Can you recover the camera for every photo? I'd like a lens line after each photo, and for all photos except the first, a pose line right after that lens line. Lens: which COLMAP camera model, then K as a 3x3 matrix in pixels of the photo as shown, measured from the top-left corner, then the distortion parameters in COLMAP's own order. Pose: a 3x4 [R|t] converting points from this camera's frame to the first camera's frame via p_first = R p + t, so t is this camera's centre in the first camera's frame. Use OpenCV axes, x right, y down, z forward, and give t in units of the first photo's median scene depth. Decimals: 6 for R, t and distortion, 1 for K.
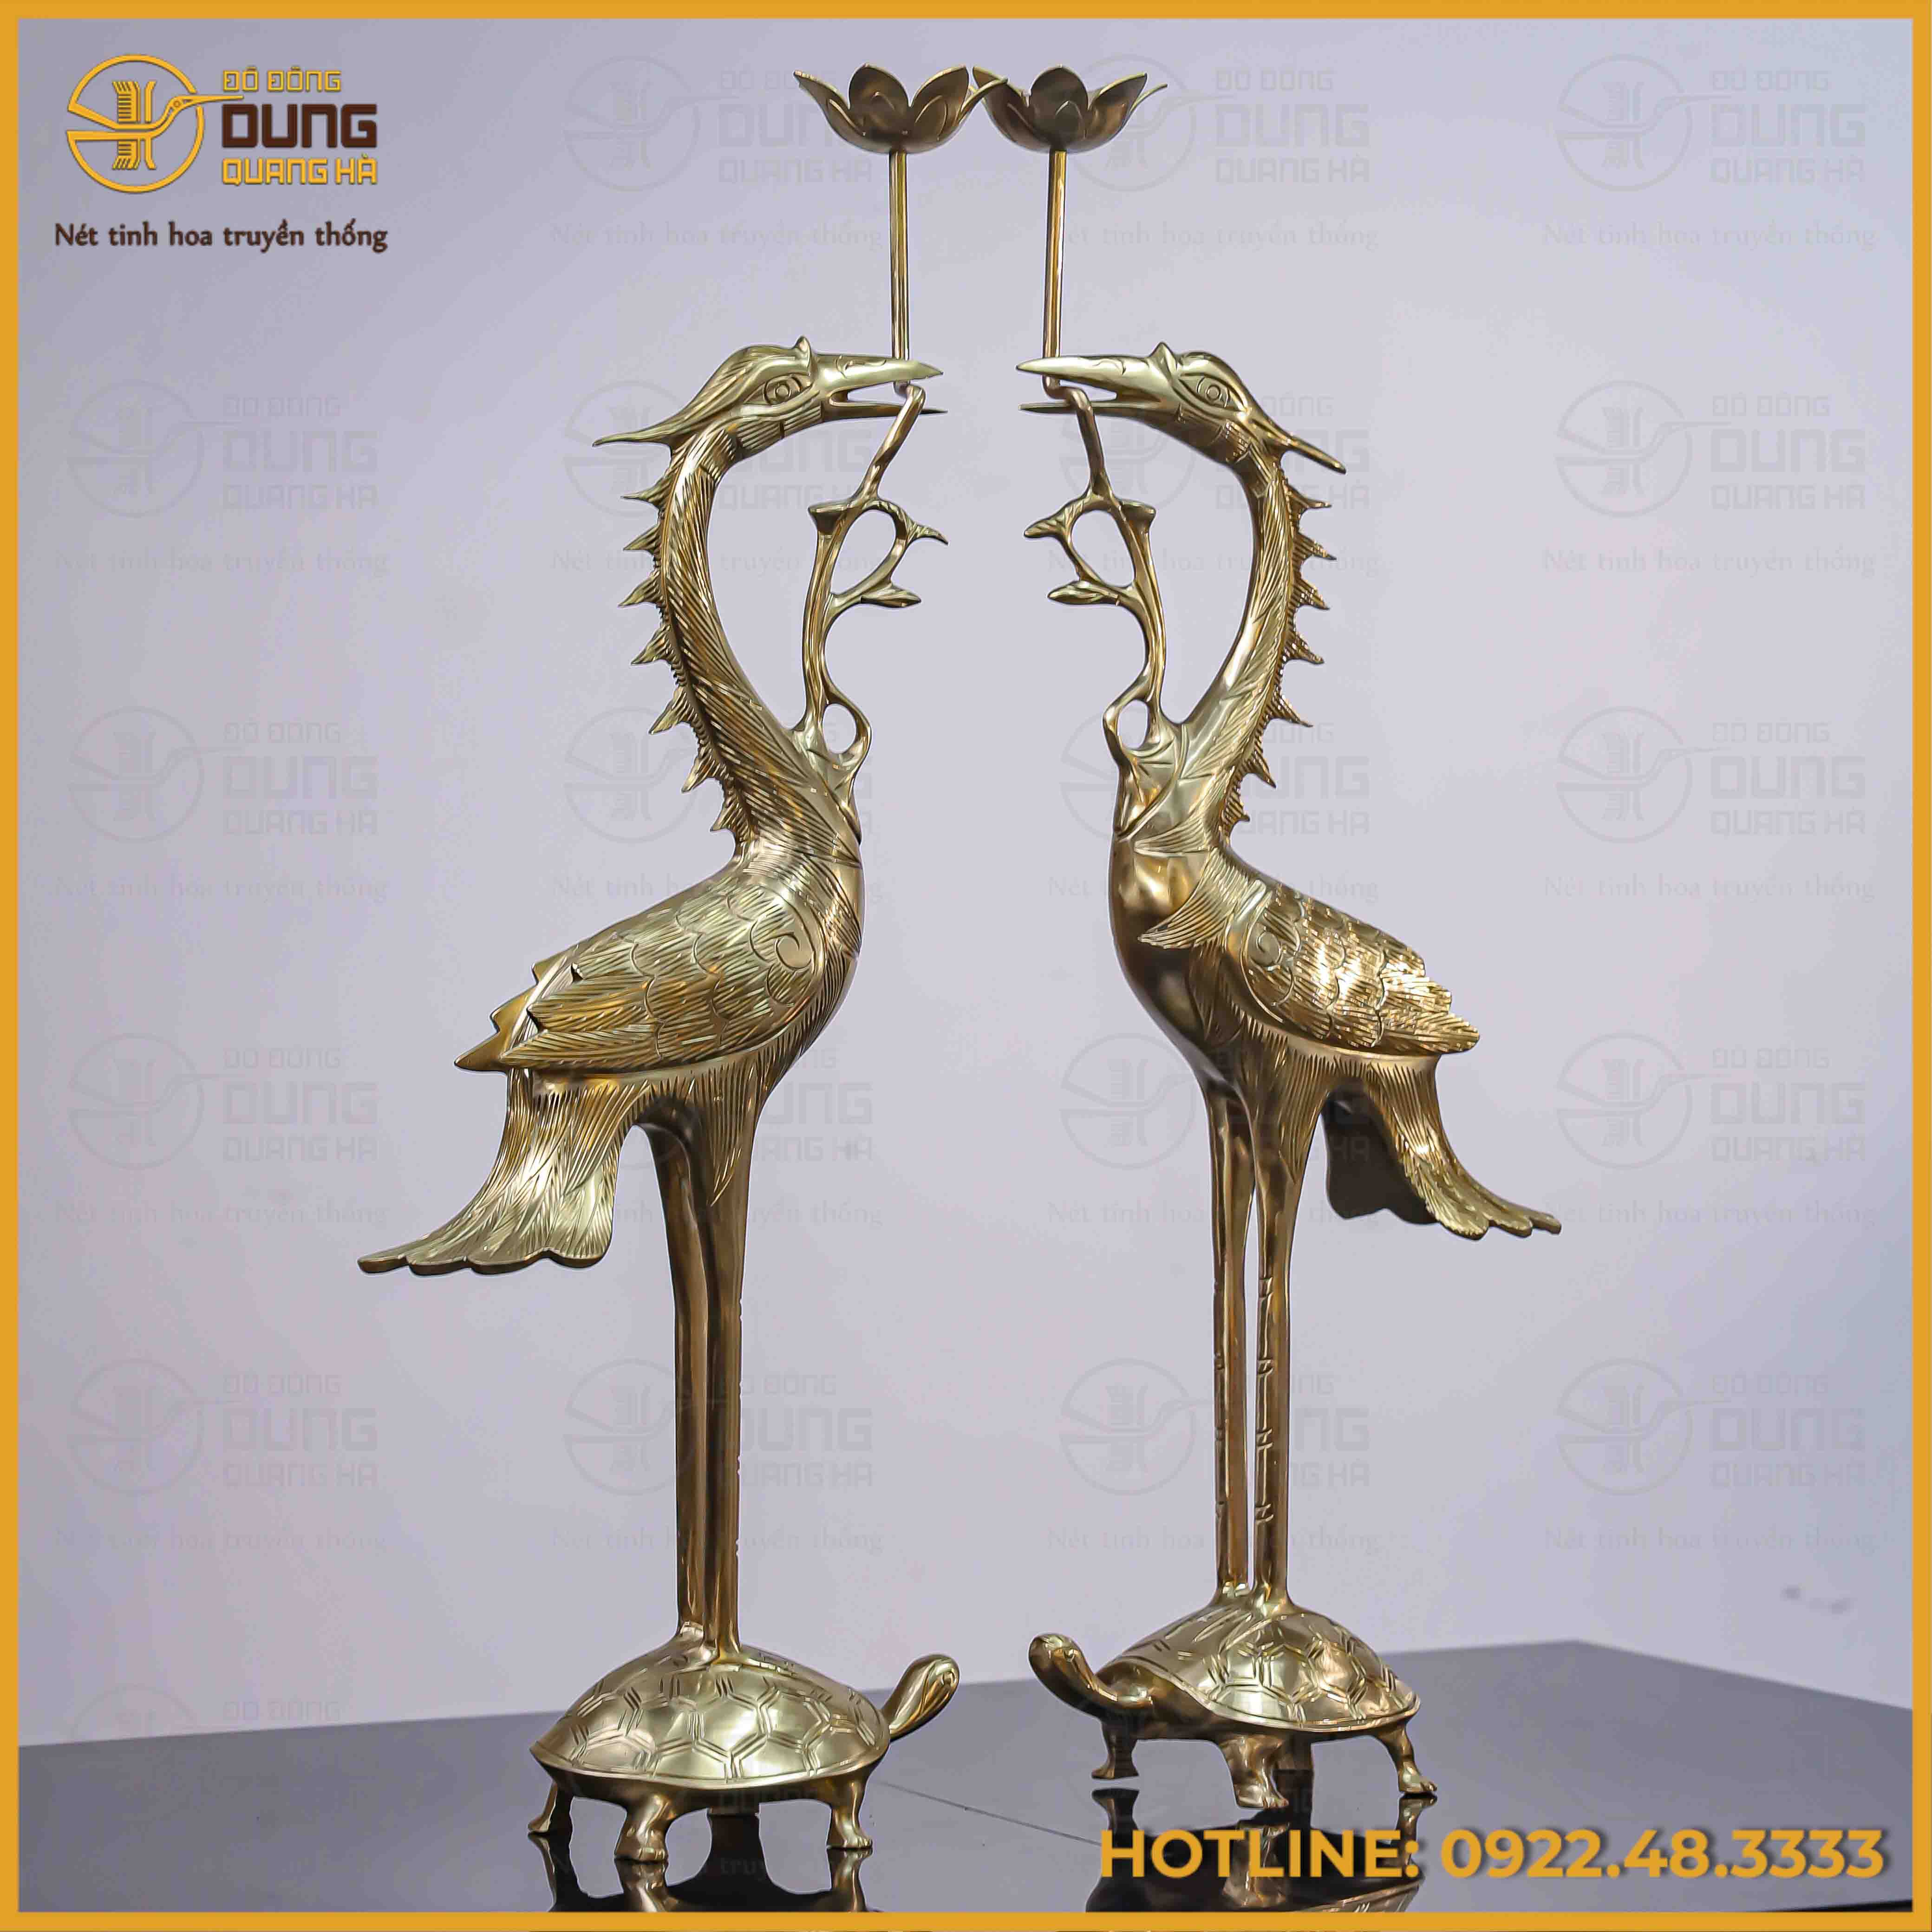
lens RADIAL K [[7720.8, 0, 966.8], [0, 7720.8, 962.6], [0, 0, 1]] dist [0.569795, 0.000000]
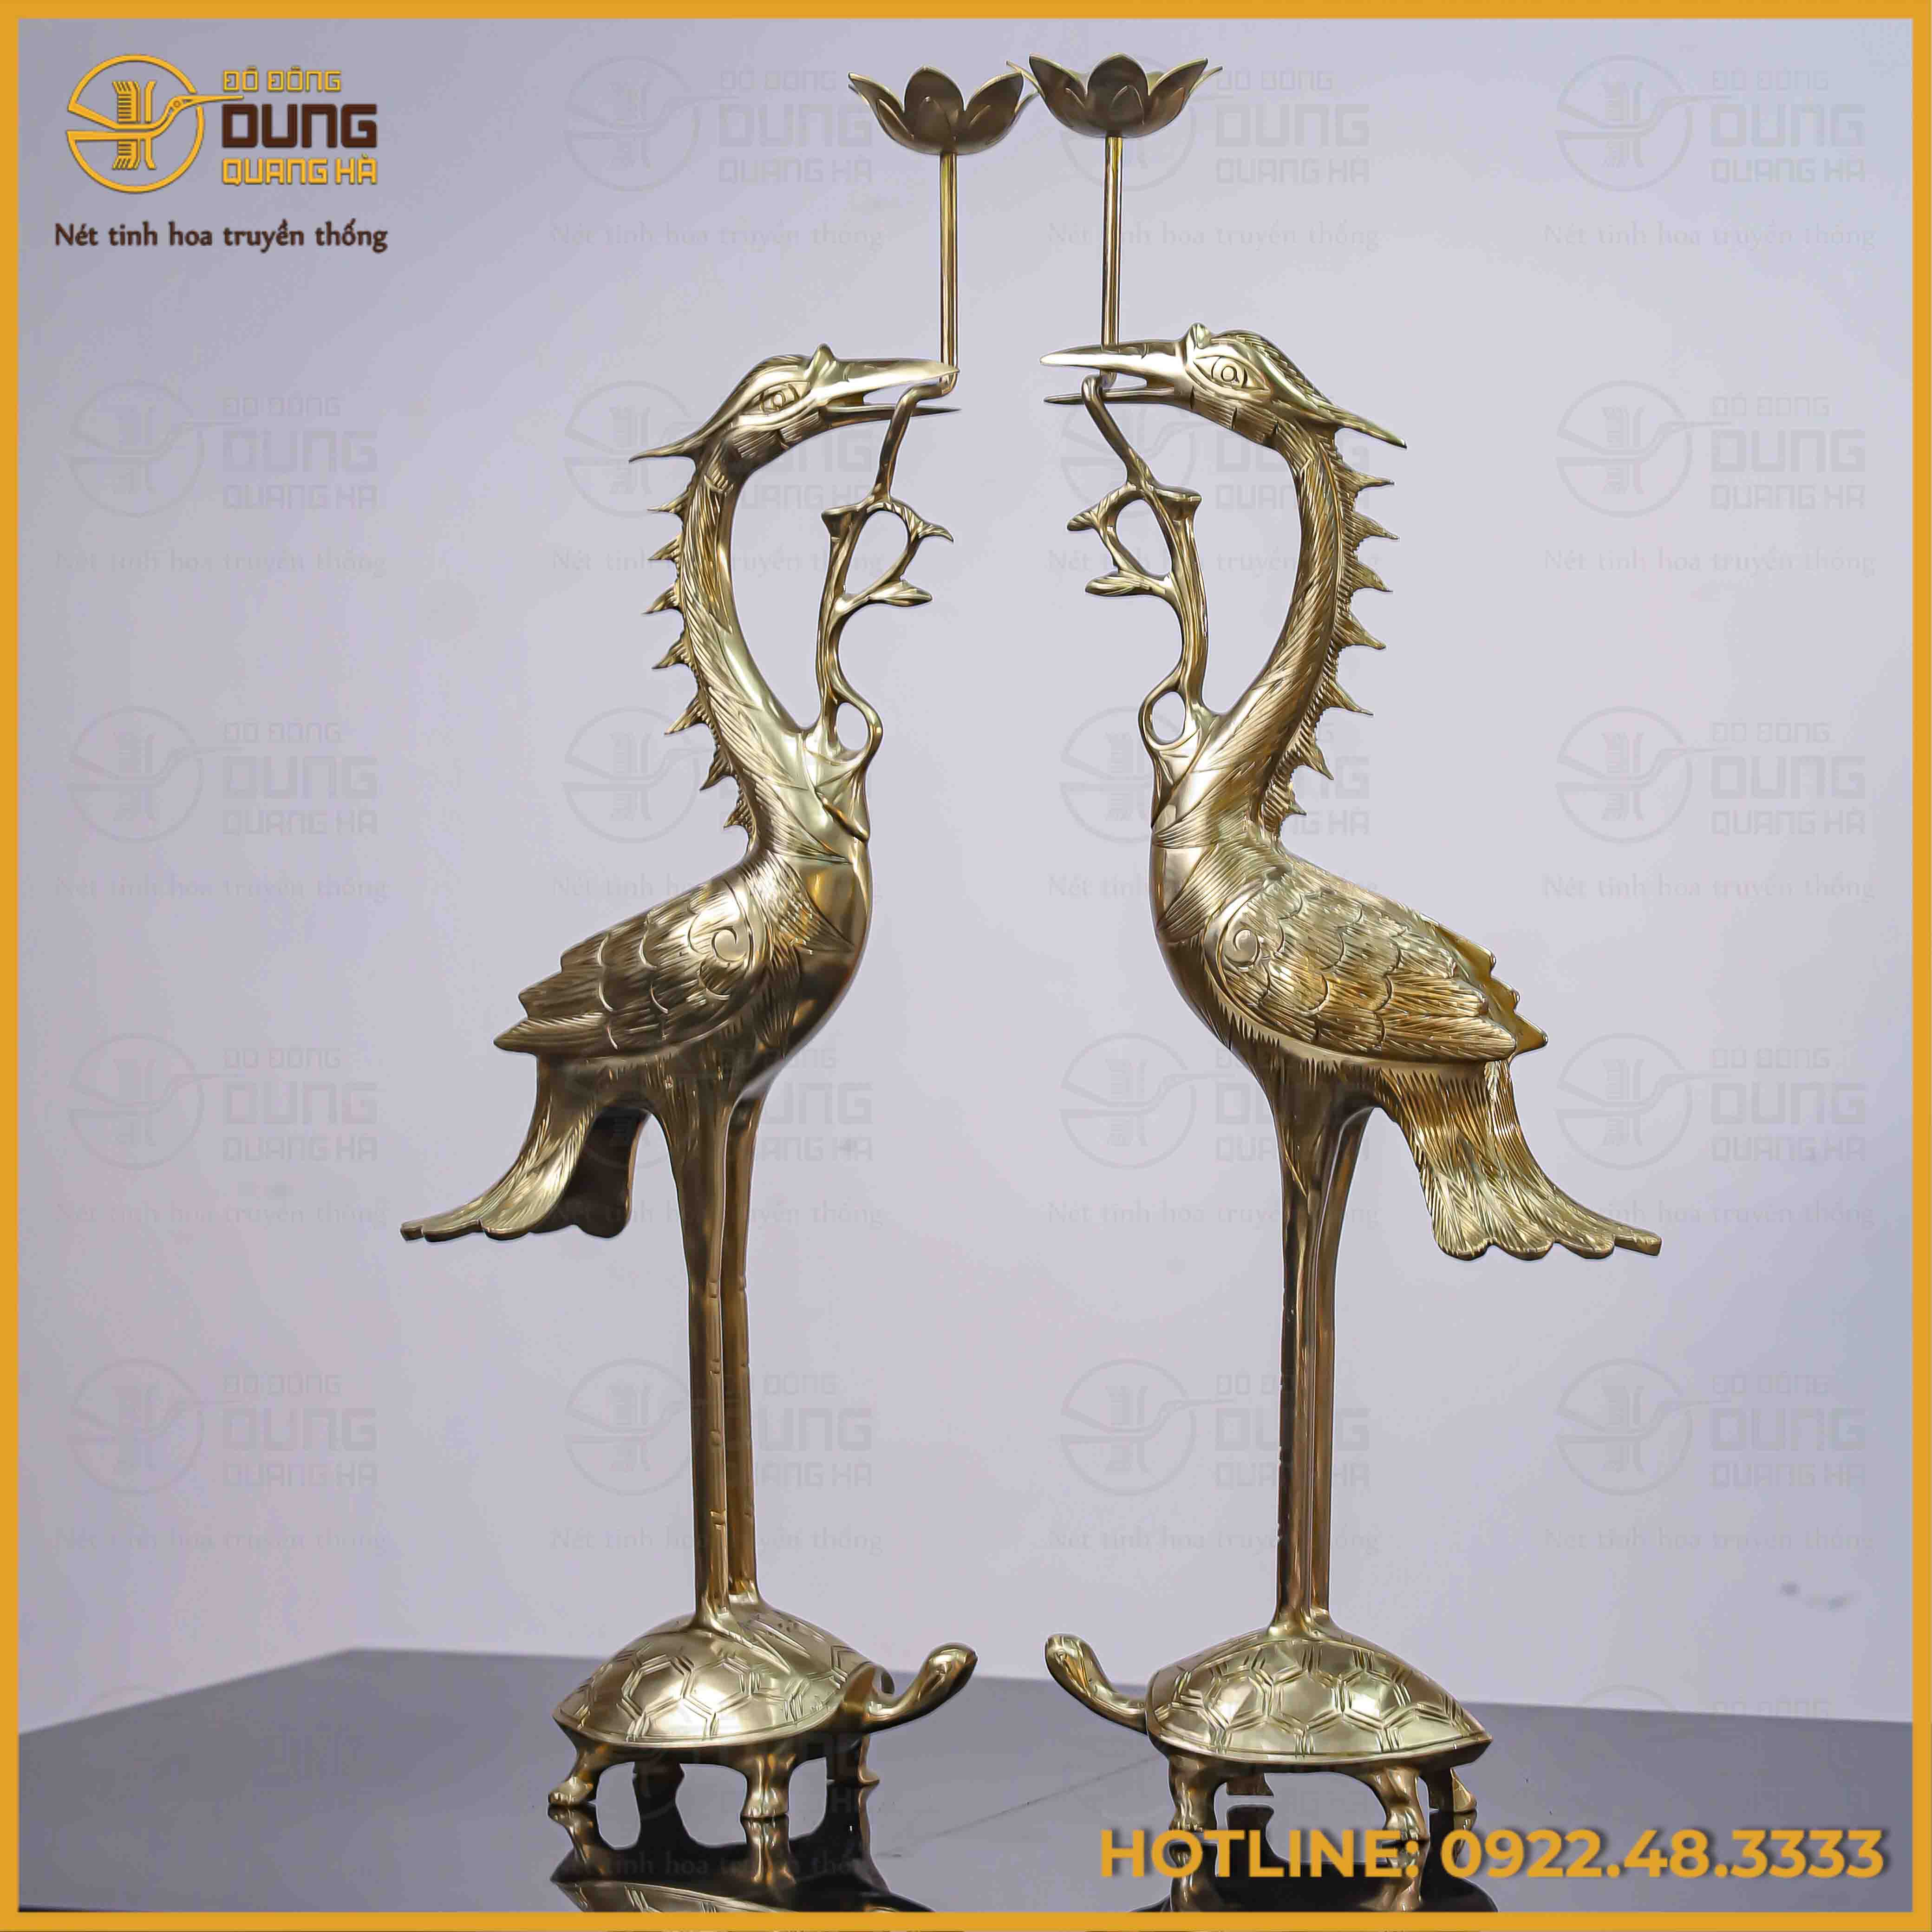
lens RADIAL K [[7720.8, 0, 922.8], [0, 7720.8, 1015.7], [0, 0, 1]] dist [0.569795, 0.000000]
pose [[0.665276, 0.014490, -0.746457, 0.742279], [-0.005548, 0.999880, 0.014464, -0.007047], [0.746577, -0.005481, 0.665277, 0.325025]]
